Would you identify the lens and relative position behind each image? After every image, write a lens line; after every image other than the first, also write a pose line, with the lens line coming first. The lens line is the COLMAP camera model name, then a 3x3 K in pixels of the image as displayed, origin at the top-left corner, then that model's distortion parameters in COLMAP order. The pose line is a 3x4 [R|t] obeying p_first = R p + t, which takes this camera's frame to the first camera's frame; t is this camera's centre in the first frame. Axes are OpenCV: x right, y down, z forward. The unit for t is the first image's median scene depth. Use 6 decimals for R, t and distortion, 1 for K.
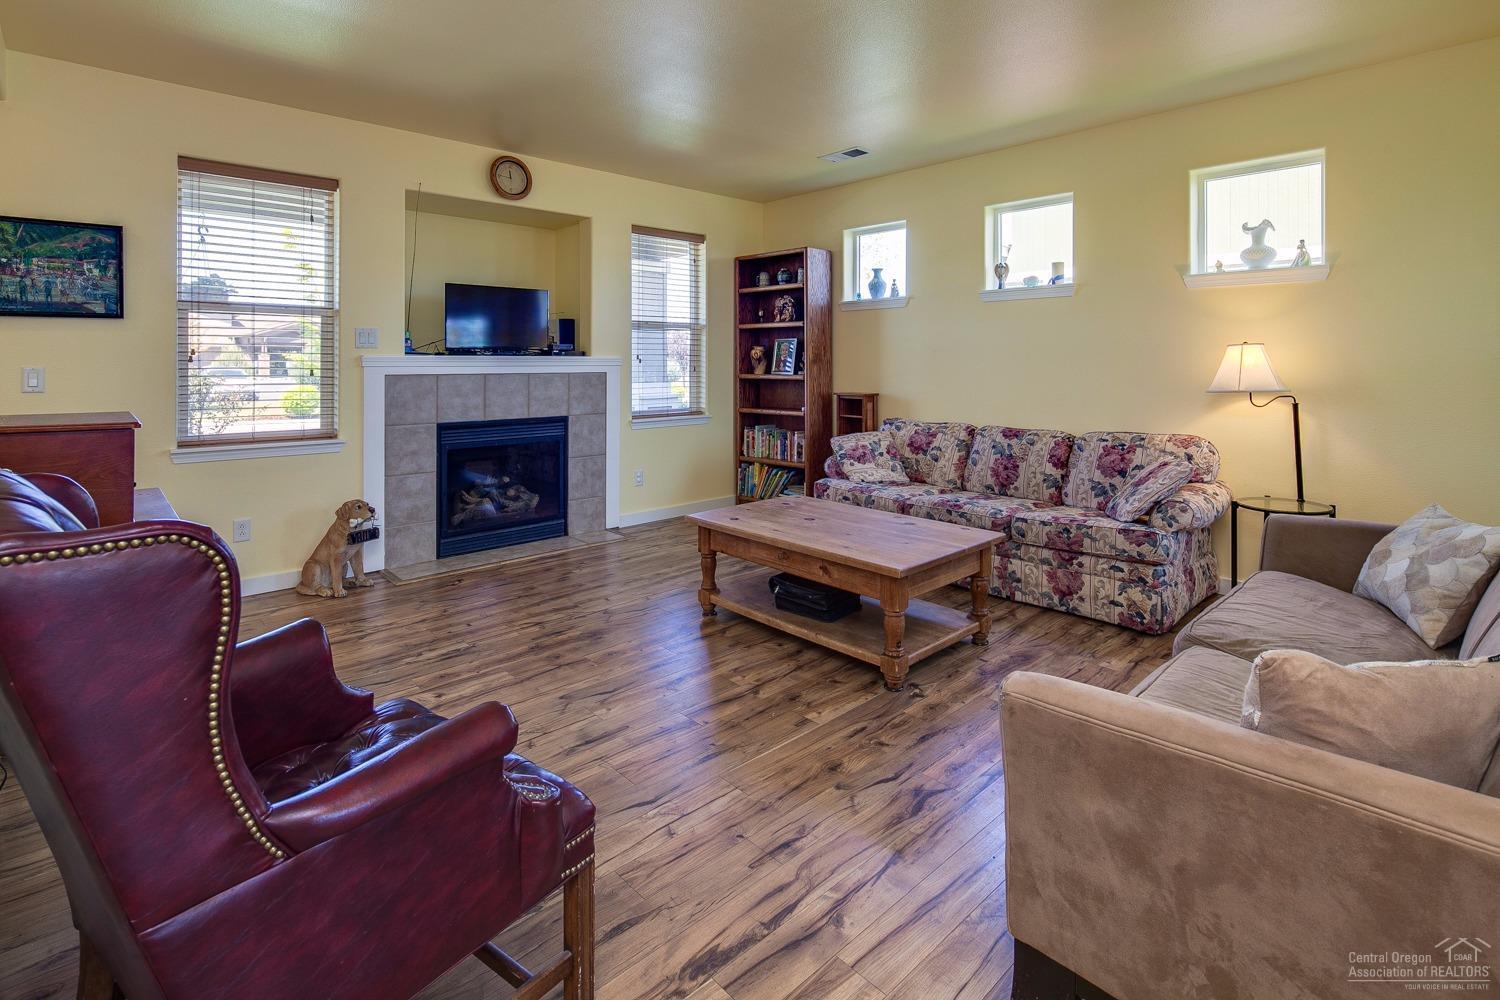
lens RADIAL K [[707.6, 0, 743.7], [0, 707.6, 504.6], [0, 0, 1]] dist [0.002764, -0.000034]
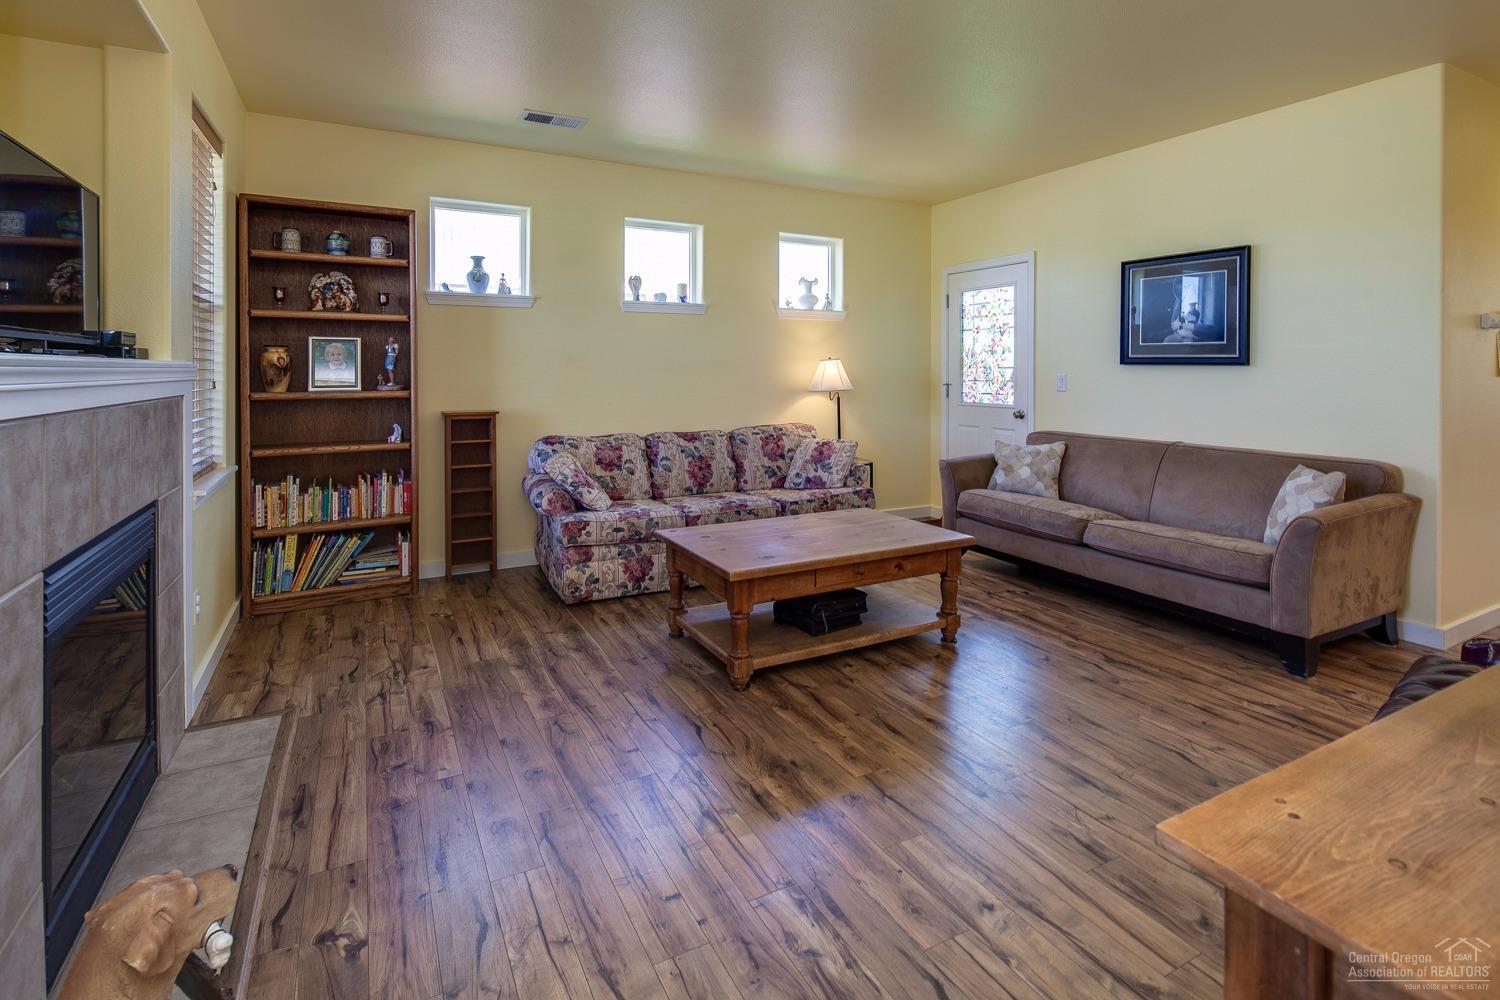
lens RADIAL K [[707.6, 0, 743.7], [0, 707.6, 504.6], [0, 0, 1]] dist [0.002764, -0.000034]
pose [[0.257957, -0.186031, 0.948077, -0.632813], [0.189098, 0.972030, 0.139280, -0.131132], [-0.947470, 0.143352, 0.285920, 0.603019]]
